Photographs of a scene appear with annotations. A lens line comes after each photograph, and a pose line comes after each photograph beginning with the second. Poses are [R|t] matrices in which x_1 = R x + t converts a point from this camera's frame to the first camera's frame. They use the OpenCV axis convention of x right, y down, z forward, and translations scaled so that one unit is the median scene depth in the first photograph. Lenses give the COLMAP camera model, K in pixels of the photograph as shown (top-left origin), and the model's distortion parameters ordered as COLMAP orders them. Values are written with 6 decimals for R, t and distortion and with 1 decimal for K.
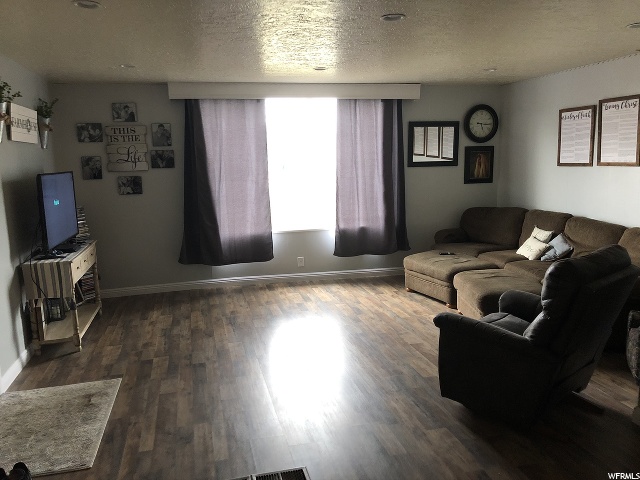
lens RADIAL K [[525.8, 0, 318.5], [0, 525.8, 234.8], [0, 0, 1]] dist [0.064947, -0.078988]
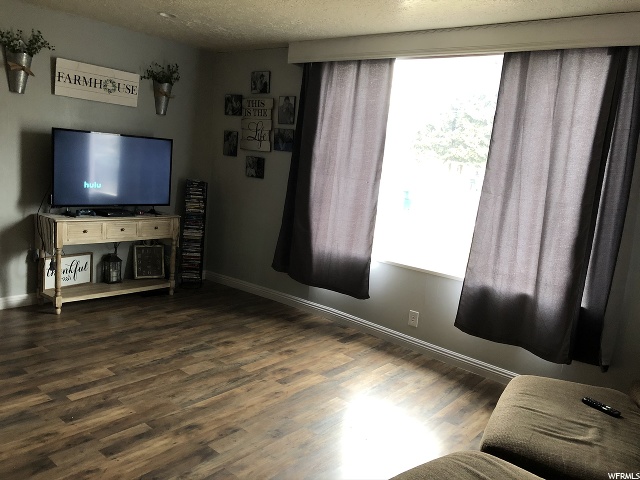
lens RADIAL K [[525.8, 0, 318.5], [0, 525.8, 234.8], [0, 0, 1]] dist [0.064947, -0.078988]
pose [[0.590725, 0.198647, -0.782038, 0.416189], [-0.228475, 0.970734, 0.073995, -0.074548], [0.773850, 0.134965, 0.618822, 0.570288]]
